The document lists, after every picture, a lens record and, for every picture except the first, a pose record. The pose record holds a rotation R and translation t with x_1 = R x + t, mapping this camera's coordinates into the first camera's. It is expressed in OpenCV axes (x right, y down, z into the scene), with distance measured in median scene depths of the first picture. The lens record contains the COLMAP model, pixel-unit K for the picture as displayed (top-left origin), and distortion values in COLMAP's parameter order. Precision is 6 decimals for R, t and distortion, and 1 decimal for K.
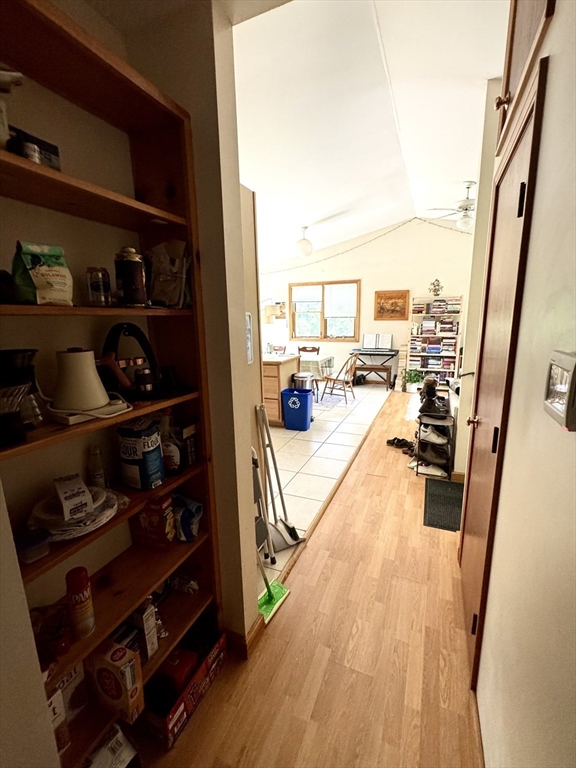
lens RADIAL K [[337.8, 0, 288.0], [0, 337.8, 384.0], [0, 0, 1]] dist [-0.002897, -0.000146]
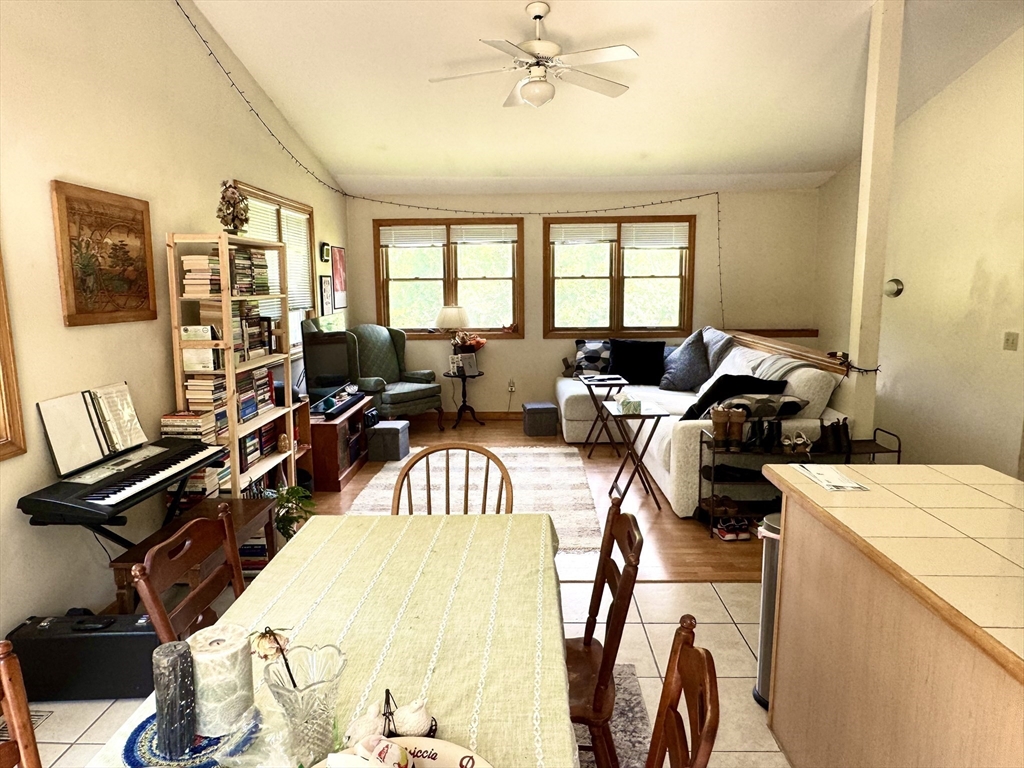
lens RADIAL K [[665.4, 0, 512.0], [0, 665.4, 384.0], [0, 0, 1]] dist [0.000349, -0.000146]
pose [[-0.371316, -0.130210, 0.919331, -0.173579], [0.191367, 0.958129, 0.212998, -0.155688], [-0.908572, 0.255019, -0.330850, 0.738566]]
